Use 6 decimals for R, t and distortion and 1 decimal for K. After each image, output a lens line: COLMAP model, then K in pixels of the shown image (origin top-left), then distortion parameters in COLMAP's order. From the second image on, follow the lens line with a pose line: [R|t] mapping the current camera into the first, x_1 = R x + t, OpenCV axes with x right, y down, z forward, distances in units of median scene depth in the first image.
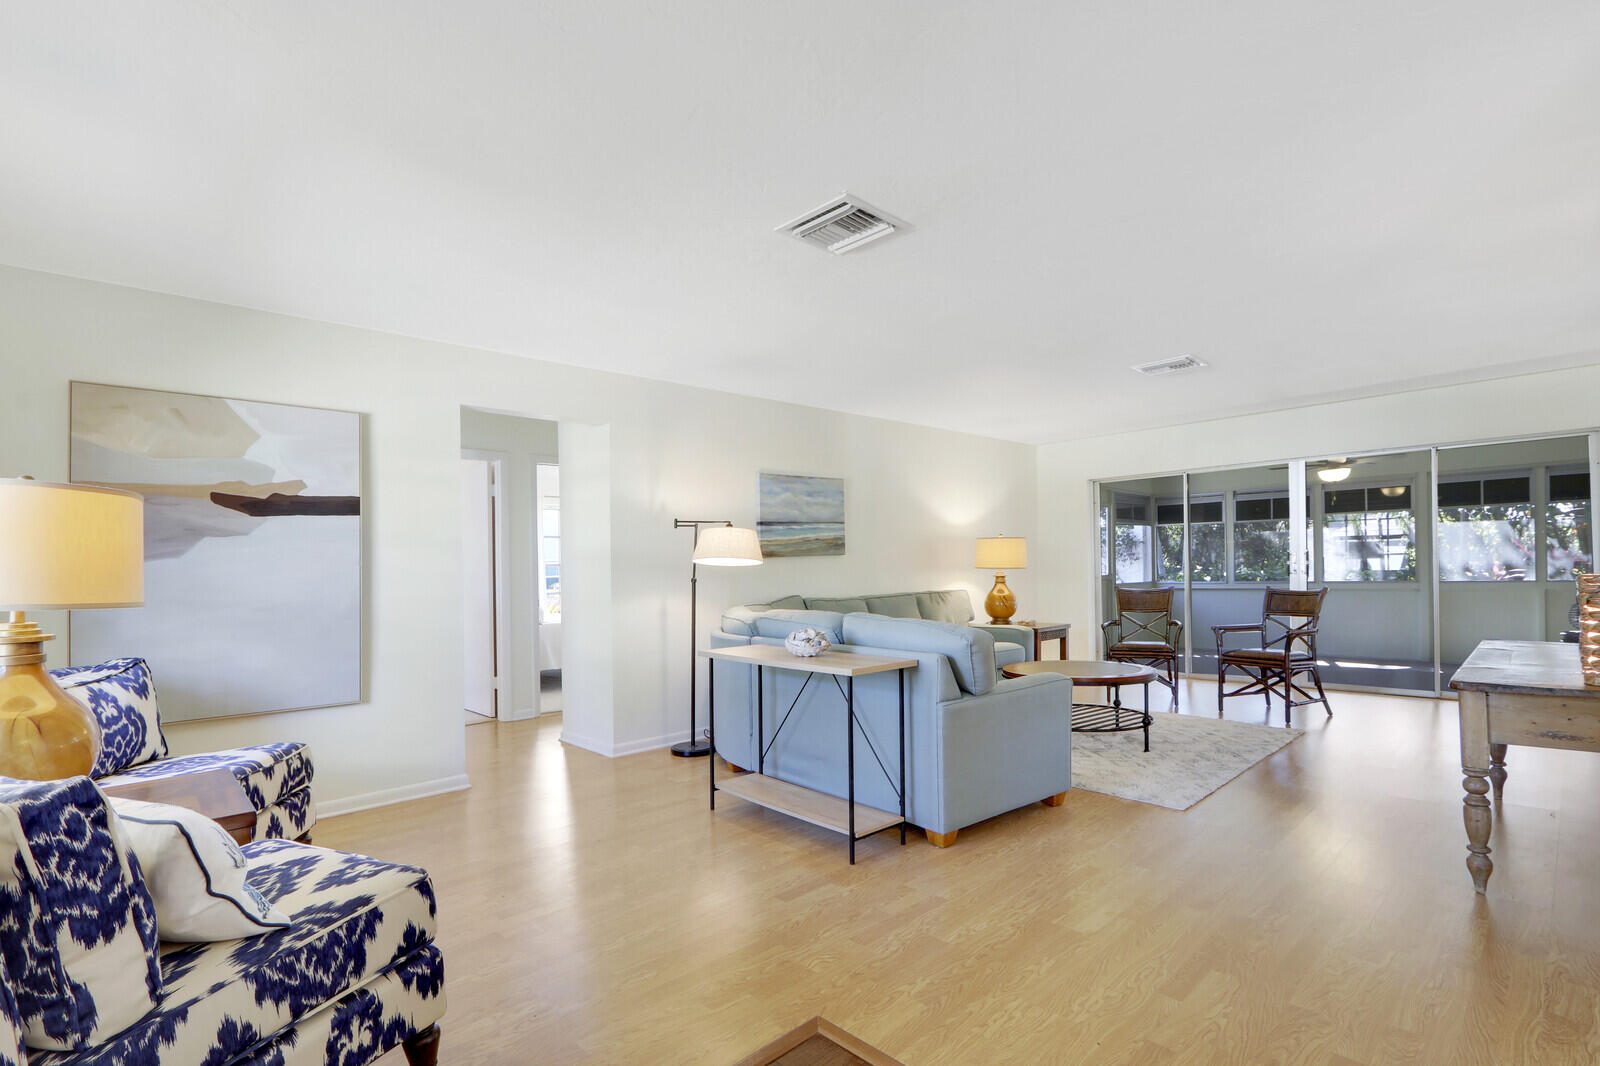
lens RADIAL K [[755.1, 0, 774.6], [0, 755.1, 576.1], [0, 0, 1]] dist [-0.015154, 0.001536]
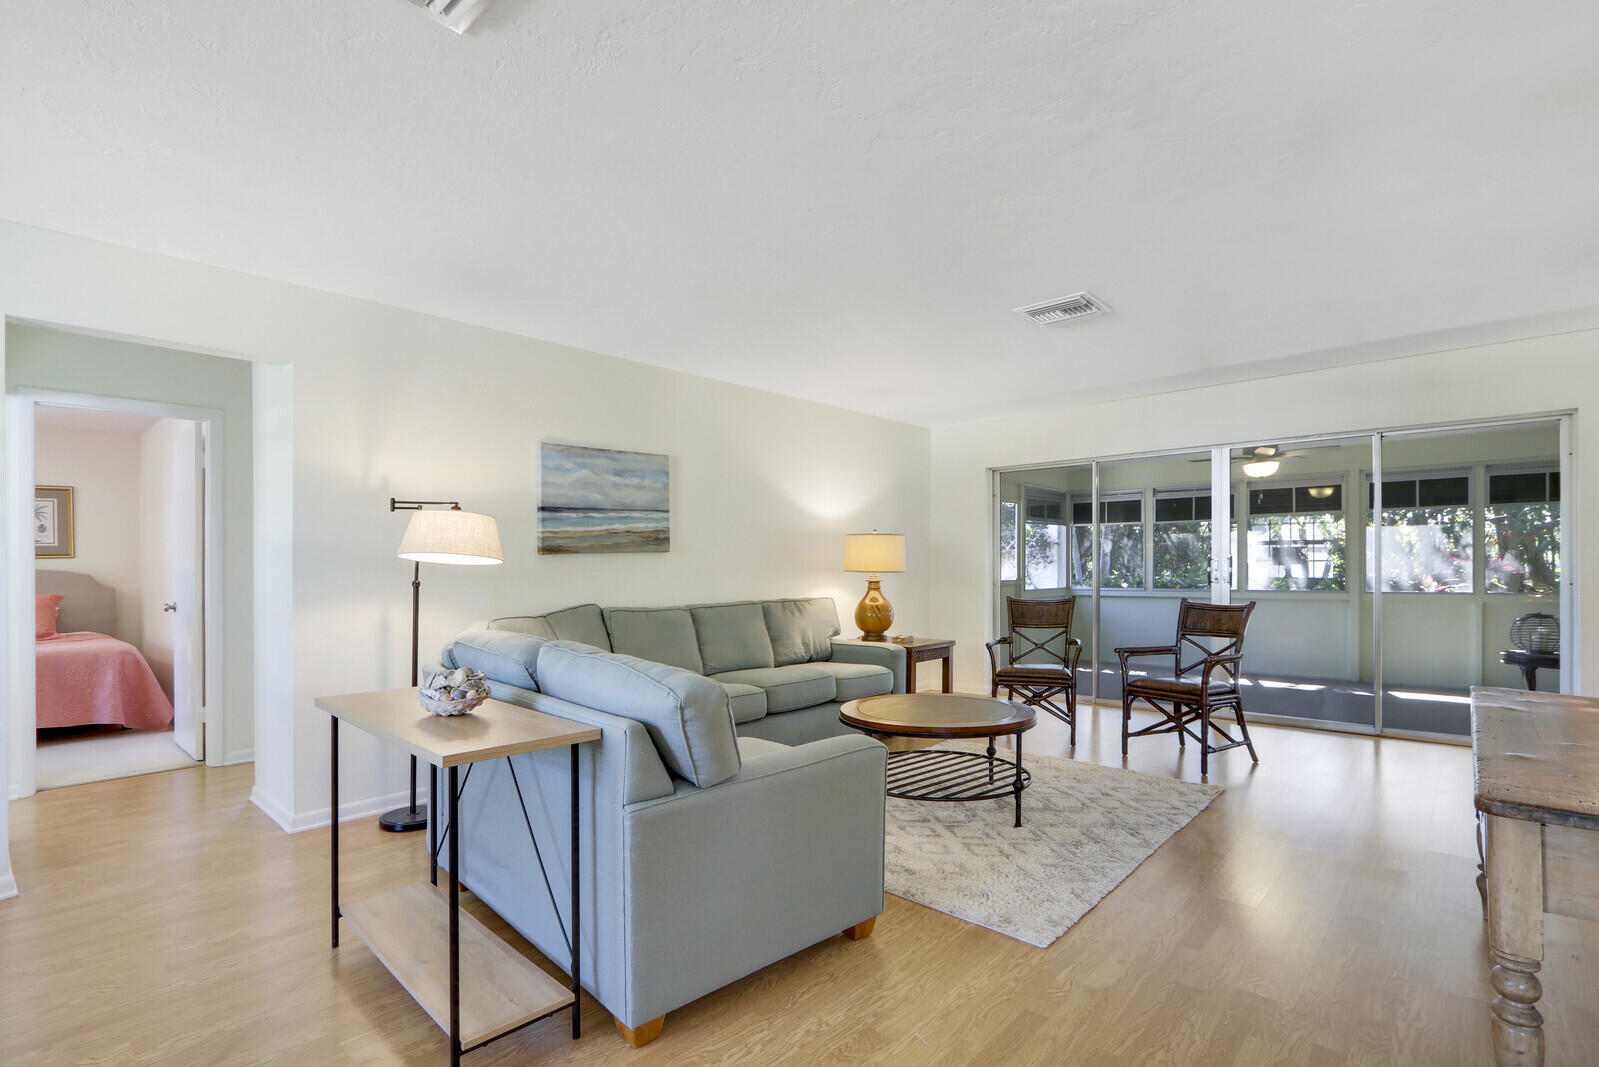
lens RADIAL K [[780.8, 0, 766.6], [0, 780.8, 579.5], [0, 0, 1]] dist [-0.018583, 0.000722]
pose [[0.996780, 0.011609, 0.079344, 0.134874], [-0.012059, 0.999914, 0.005189, -0.005454], [-0.079277, -0.006129, 0.996834, 0.190860]]
